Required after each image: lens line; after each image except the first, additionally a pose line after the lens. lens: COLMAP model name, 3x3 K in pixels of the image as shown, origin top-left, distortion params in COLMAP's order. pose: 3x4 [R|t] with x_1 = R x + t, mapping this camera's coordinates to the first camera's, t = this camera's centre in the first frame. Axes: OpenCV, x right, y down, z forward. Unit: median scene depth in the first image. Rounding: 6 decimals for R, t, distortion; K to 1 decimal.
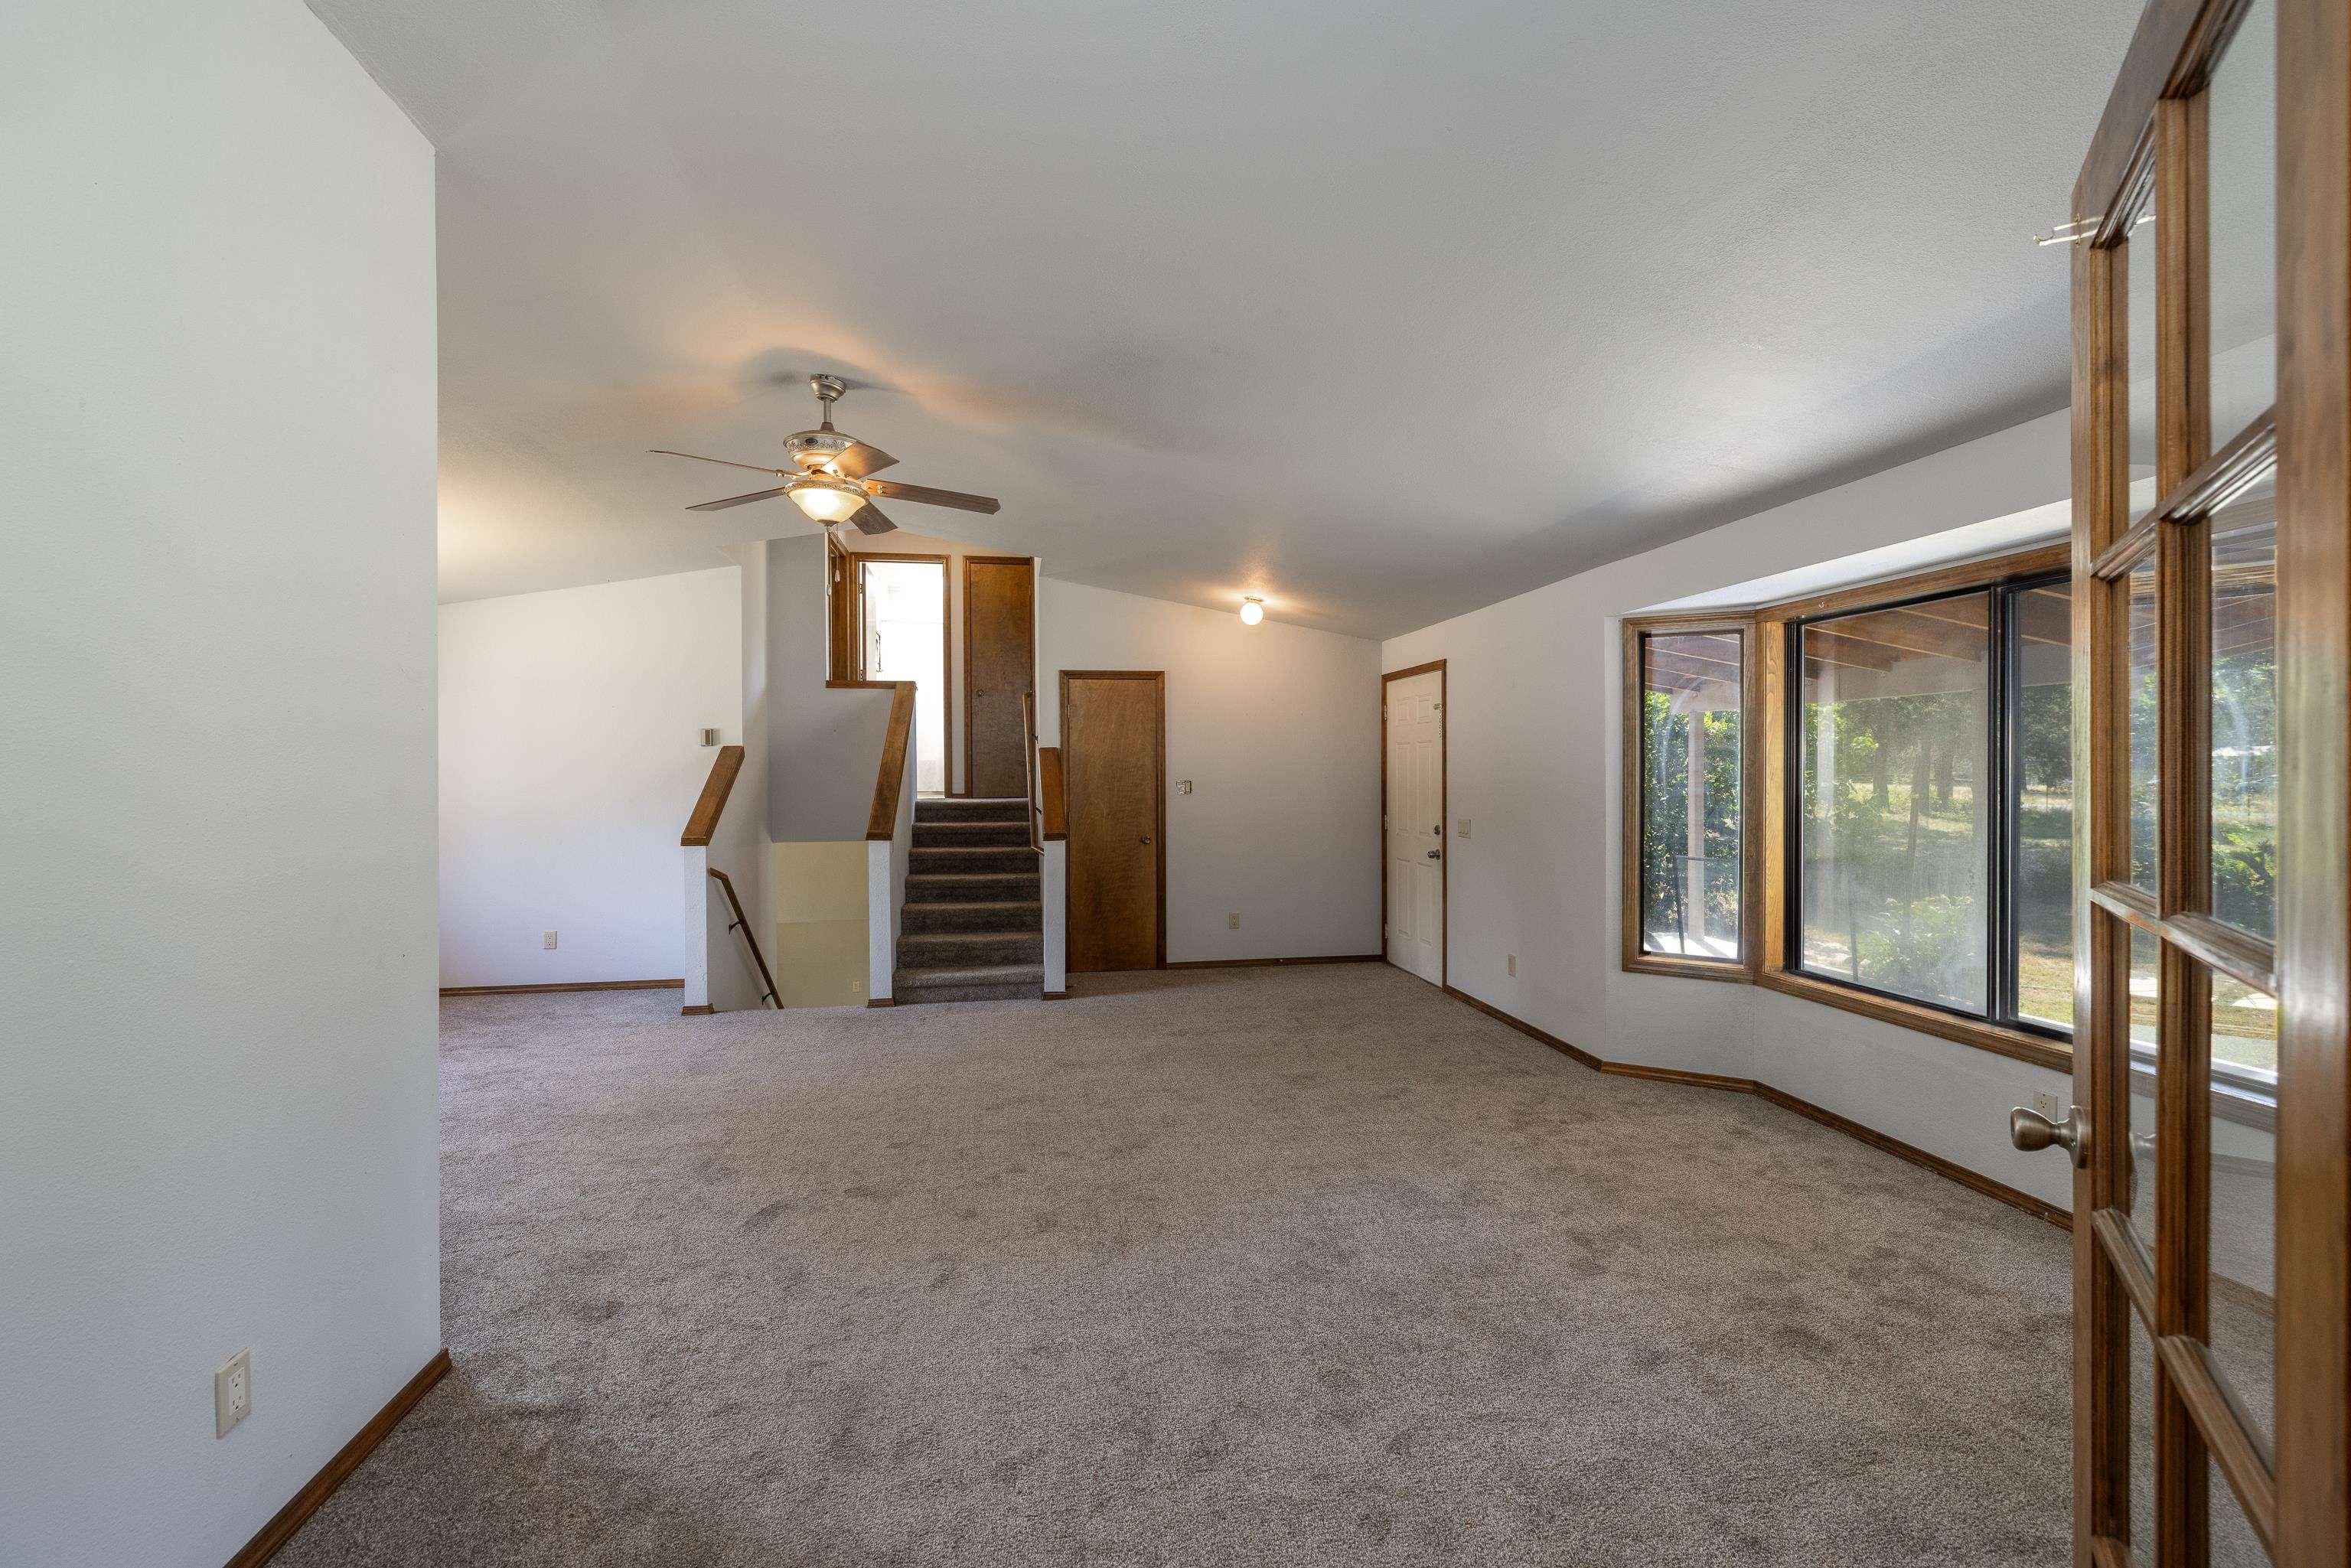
lens RADIAL K [[989.7, 0, 1165.9], [0, 989.7, 778.0], [0, 0, 1]] dist [0.001875, 0.000281]
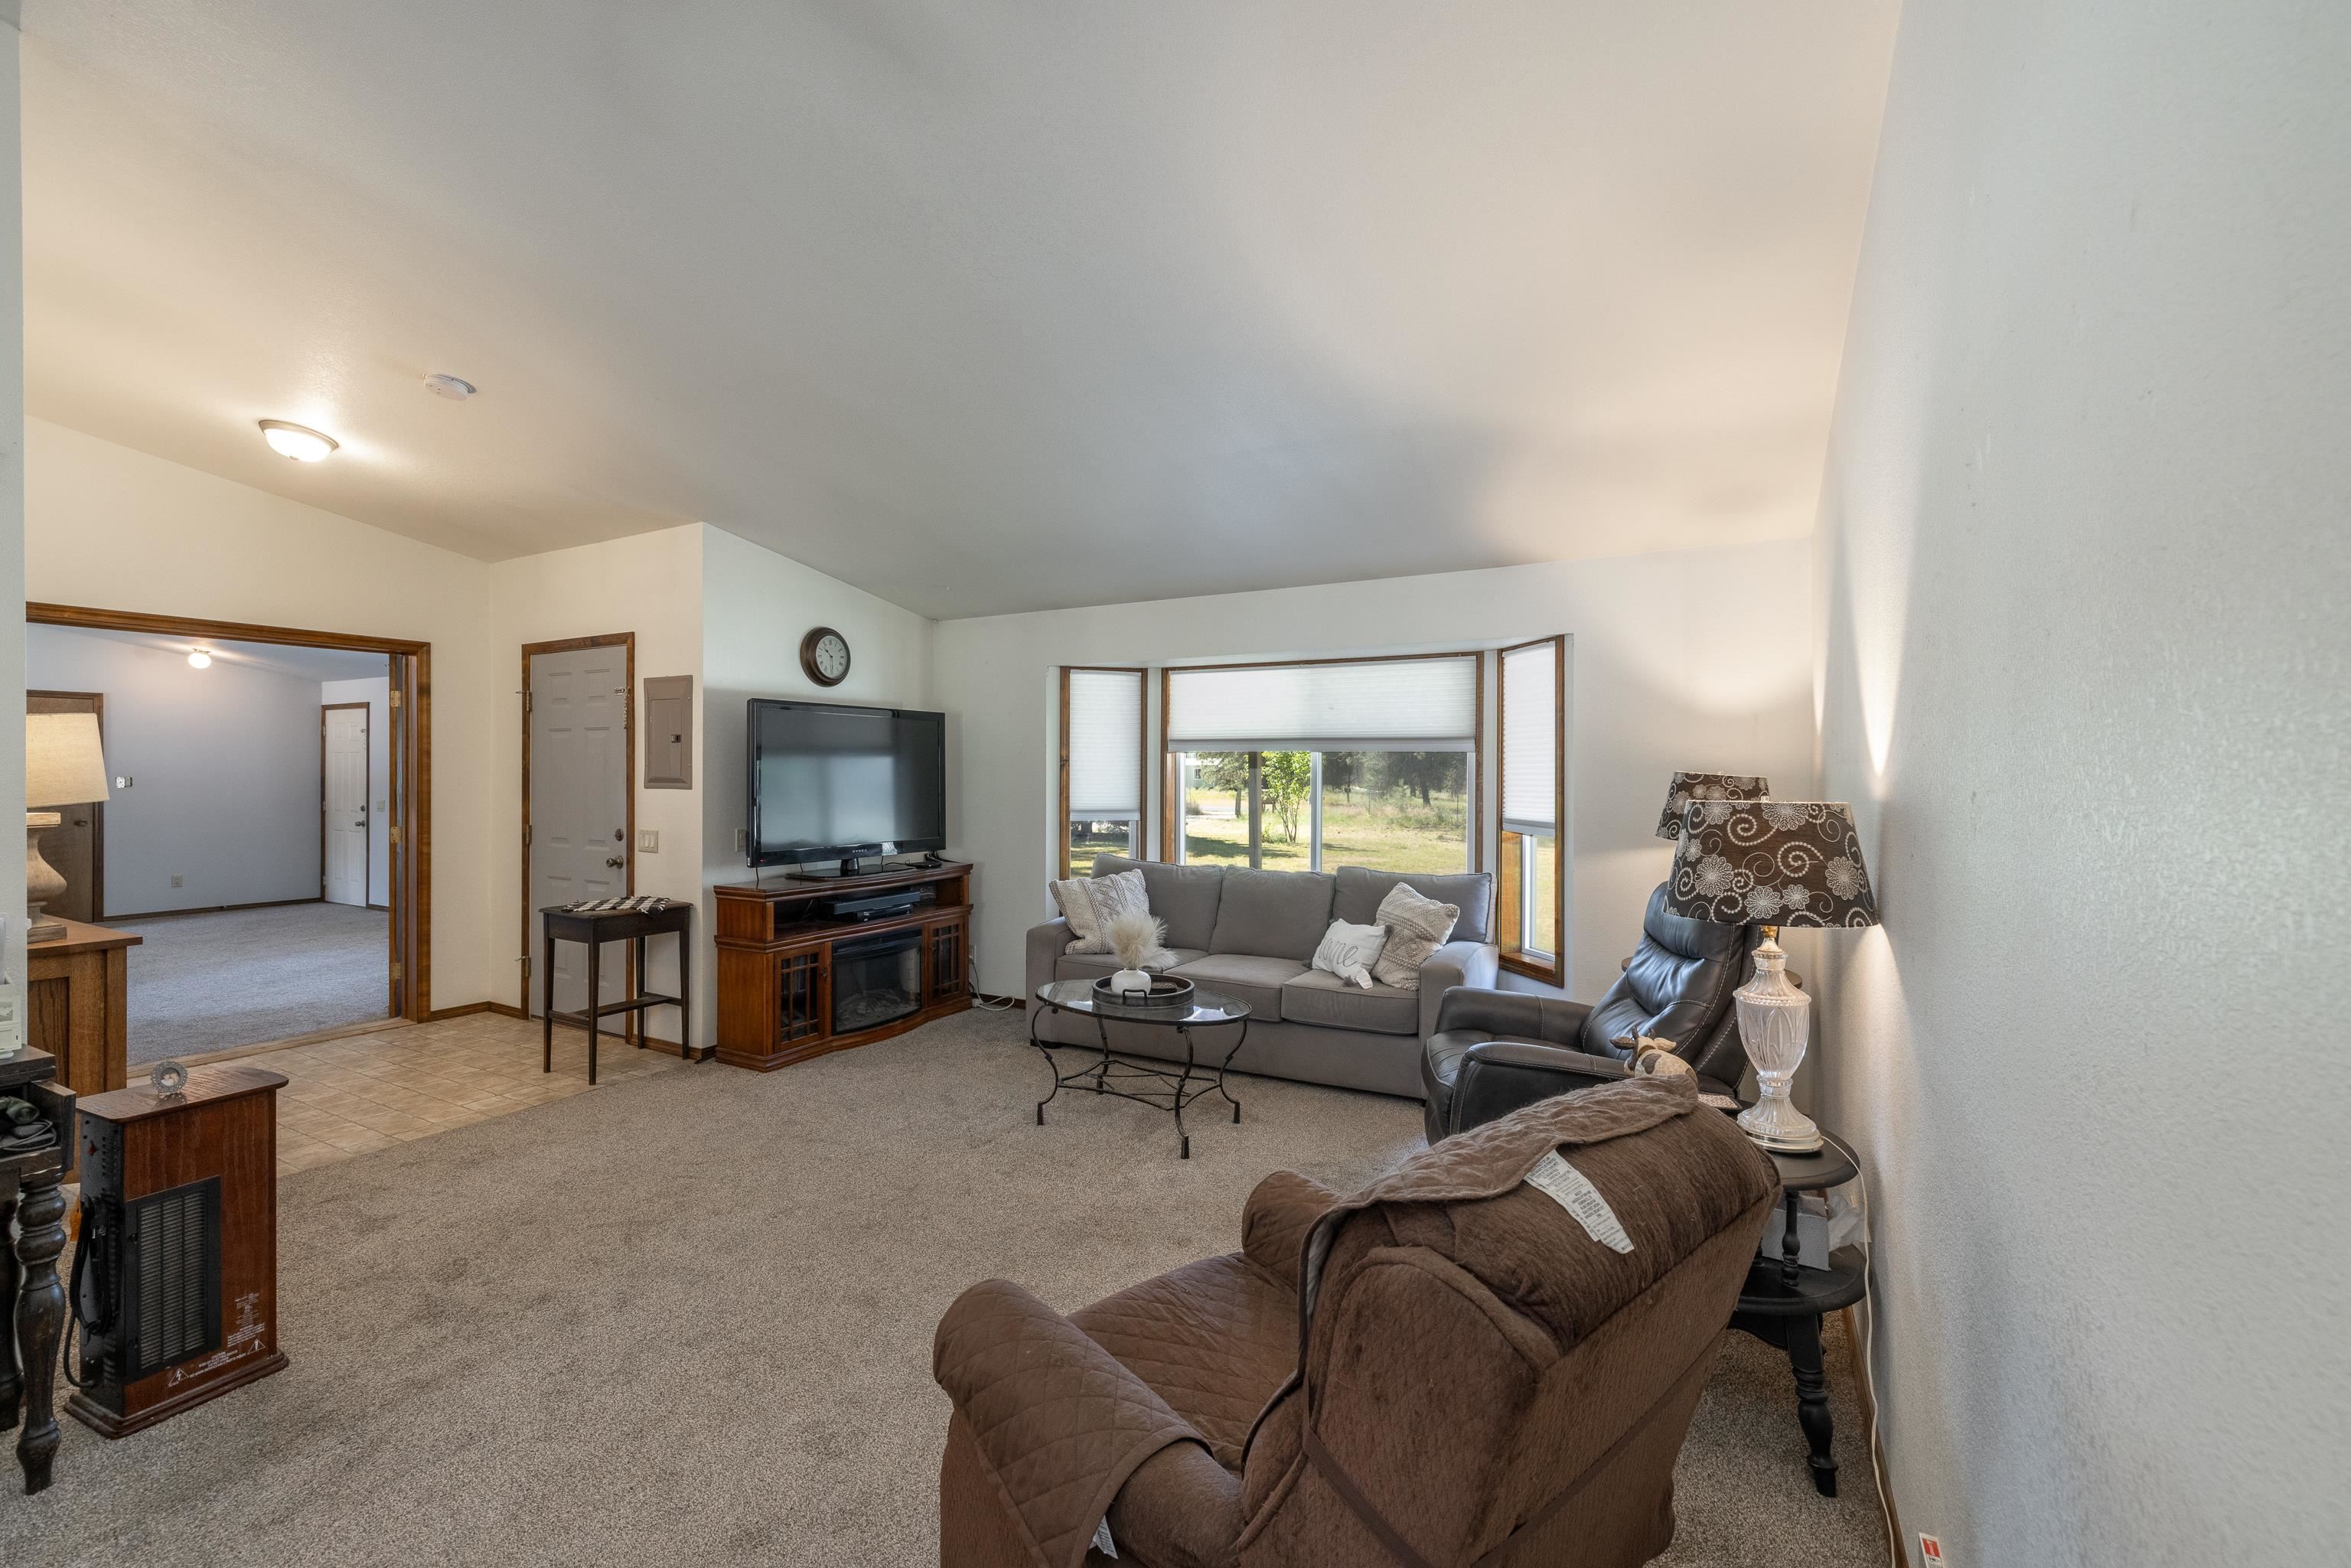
lens RADIAL K [[989.7, 0, 1175.9], [0, 989.7, 775.3], [0, 0, 1]] dist [0.001875, 0.000281]
pose [[0.623605, 0.005871, 0.781718, -0.151401], [-0.002121, 0.999981, -0.005819, 0.005663], [-0.781737, 0.001971, 0.623605, -0.981217]]
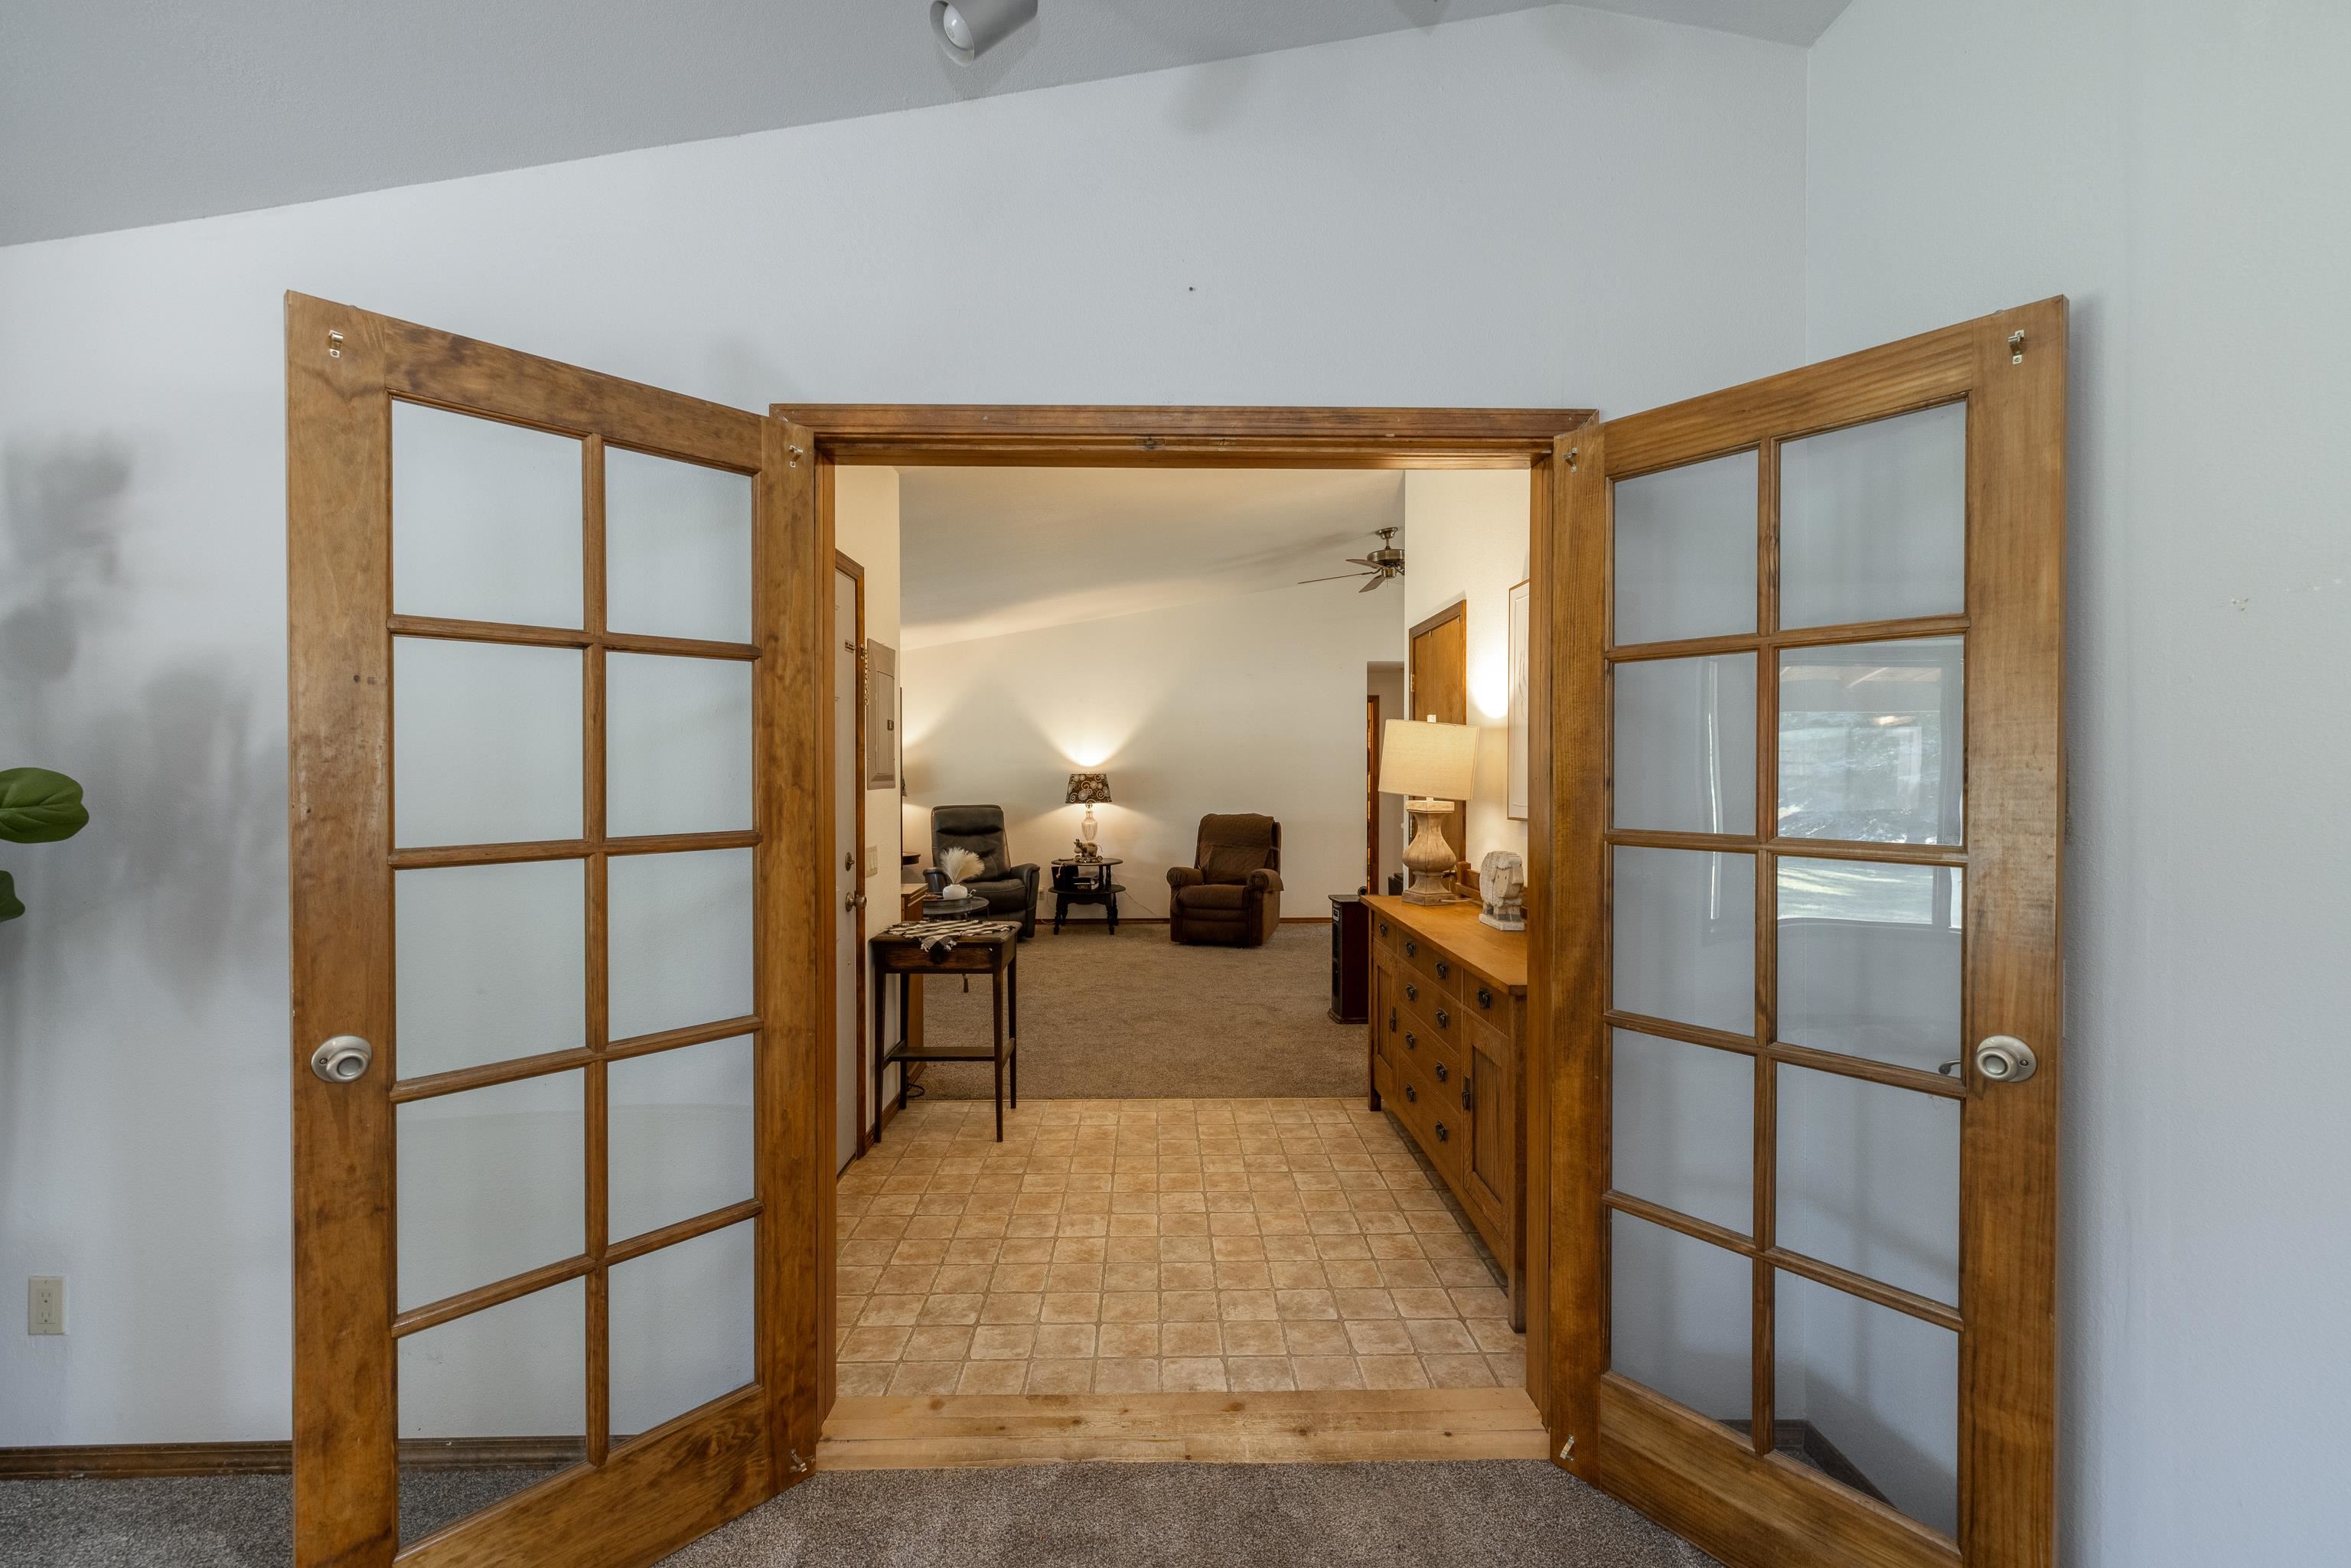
lens RADIAL K [[989.7, 0, 1173.5], [0, 989.7, 775.8], [0, 0, 1]] dist [0.001875, 0.000281]
pose [[-0.990914, 0.002984, 0.134465, -0.055609], [0.004996, 0.999881, 0.014621, -0.003070], [-0.134406, 0.015160, -0.990810, 0.354625]]
